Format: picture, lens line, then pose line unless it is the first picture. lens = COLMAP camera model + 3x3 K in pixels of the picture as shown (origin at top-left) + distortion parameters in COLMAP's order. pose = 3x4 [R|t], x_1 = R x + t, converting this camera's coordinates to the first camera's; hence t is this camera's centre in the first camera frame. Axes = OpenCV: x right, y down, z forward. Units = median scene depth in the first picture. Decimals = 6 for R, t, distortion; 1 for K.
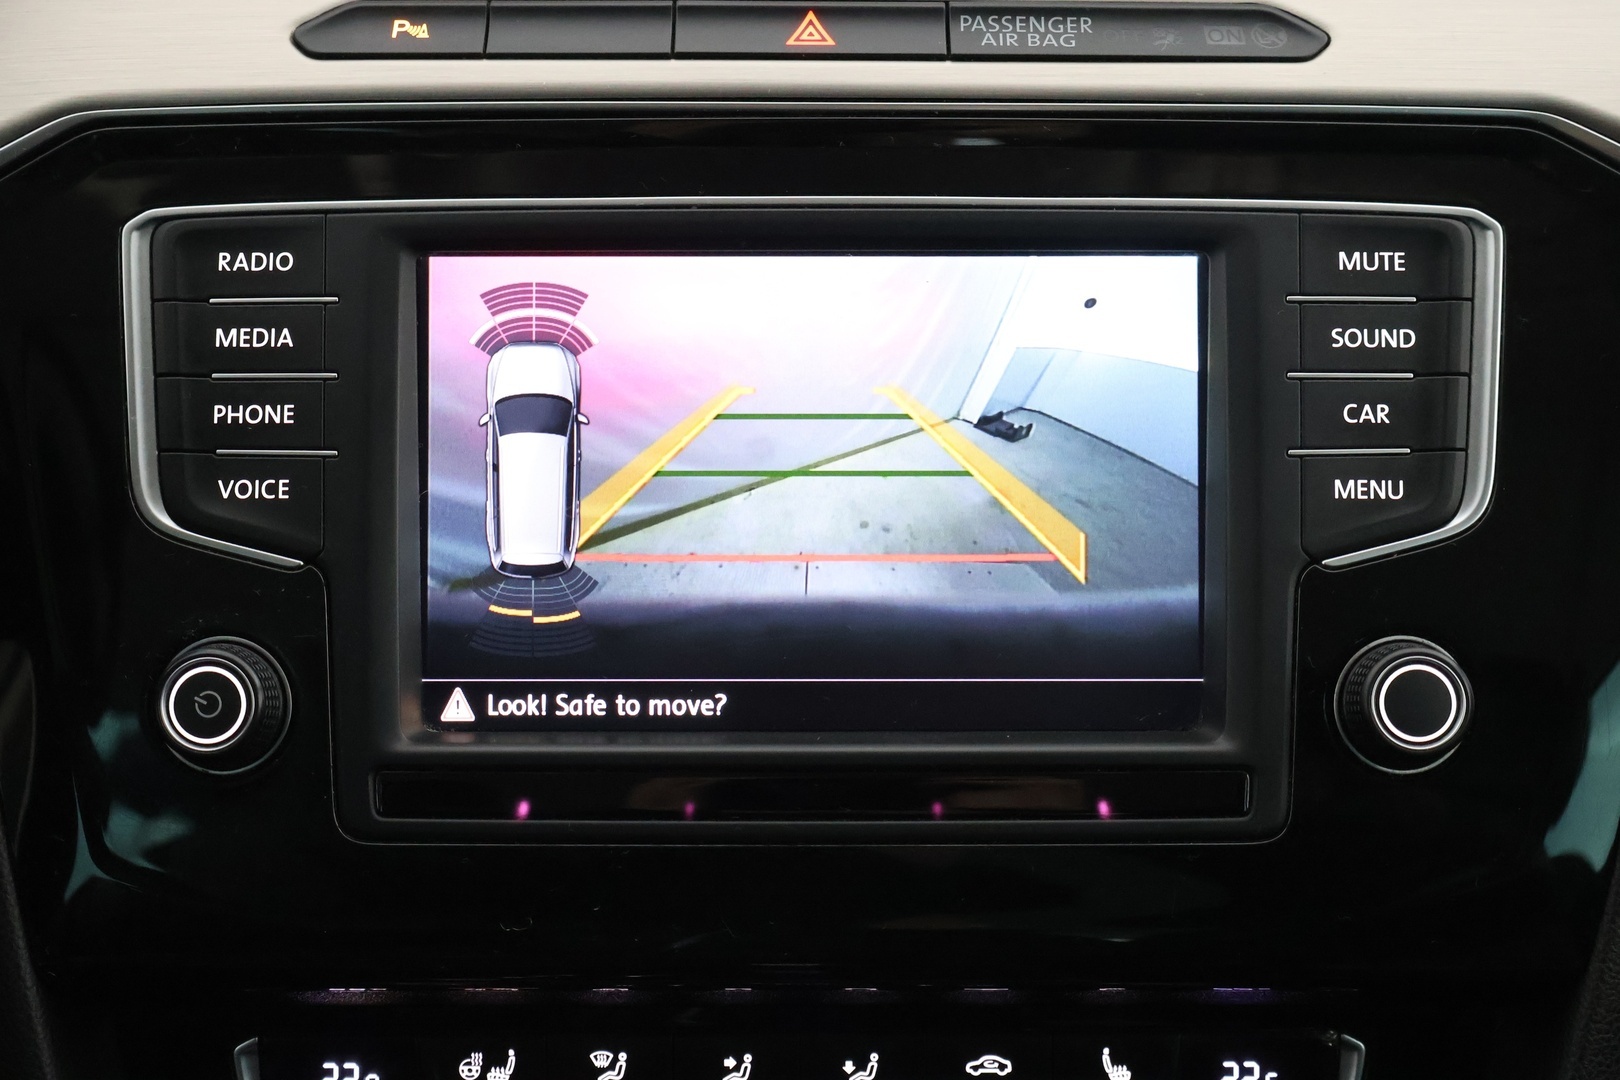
lens RADIAL K [[2380.9, 0, 807.0], [0, 2380.9, 537.2], [0, 0, 1]] dist [0.006065, 0.000000]
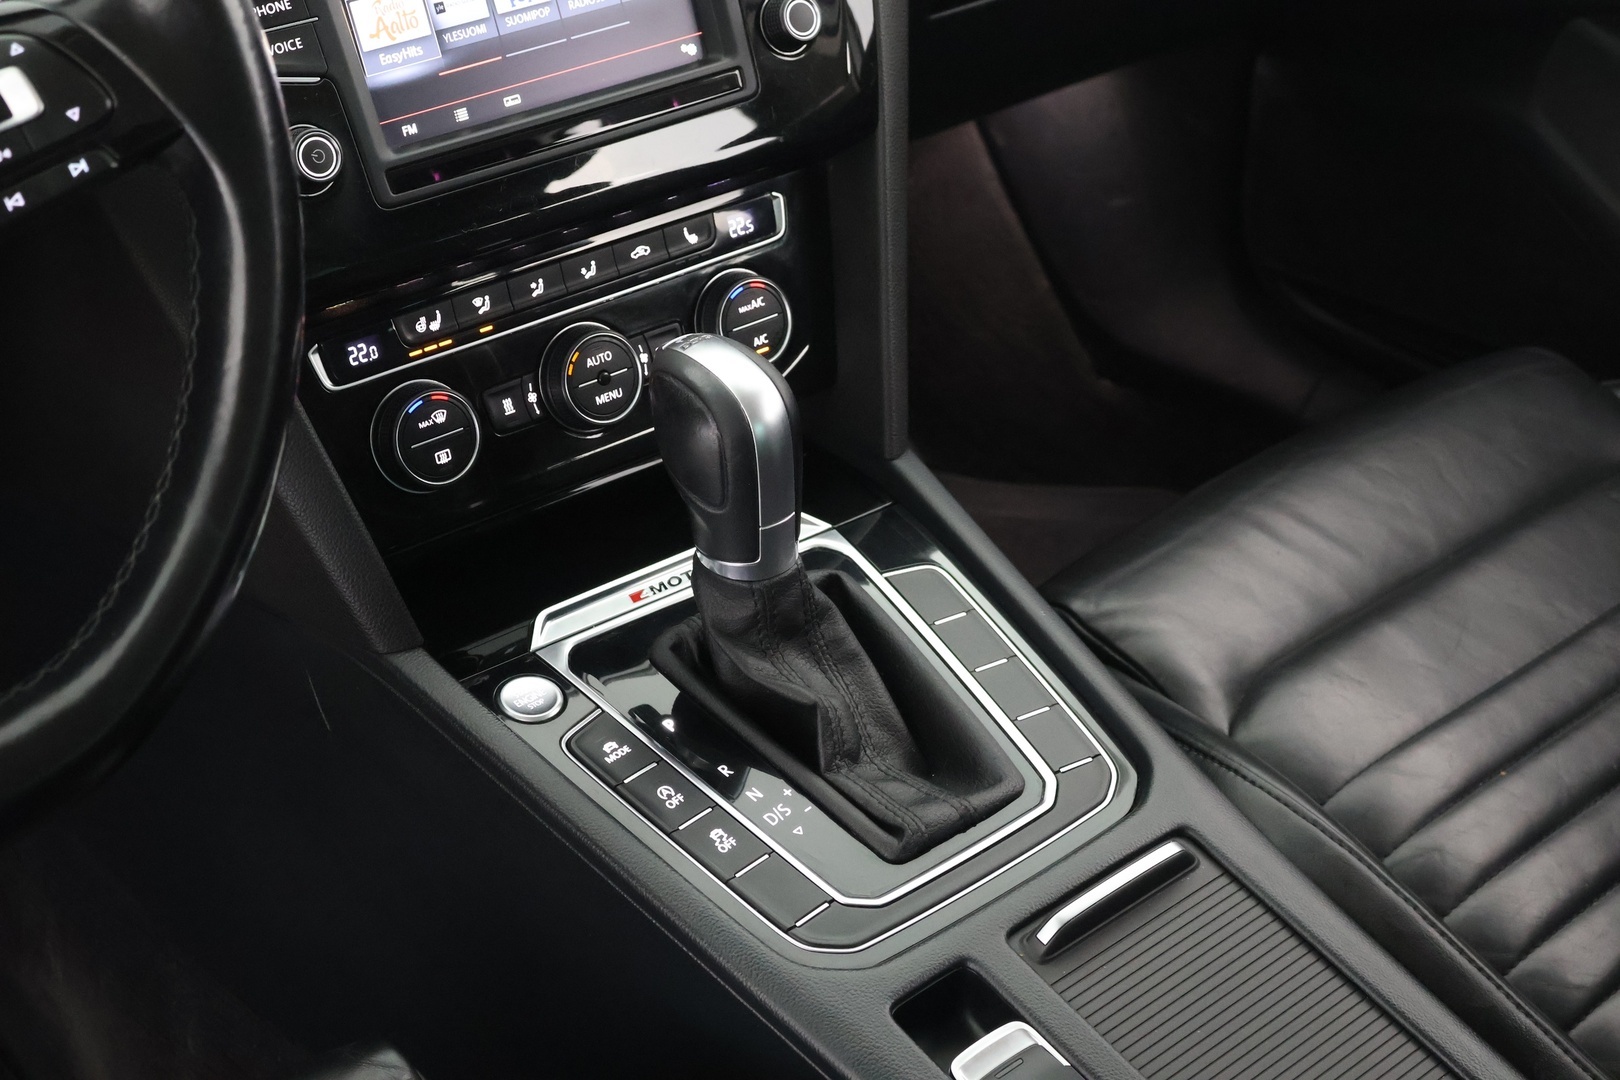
lens RADIAL K [[2650.5, 0, 810.4], [0, 2650.5, 530.1], [0, 0, 1]] dist [0.017764, 0.000000]
pose [[0.781812, -0.326944, 0.530921, -1.147255], [0.227920, 0.942424, 0.244723, -0.078873], [-0.580364, -0.070320, 0.811316, -0.986685]]
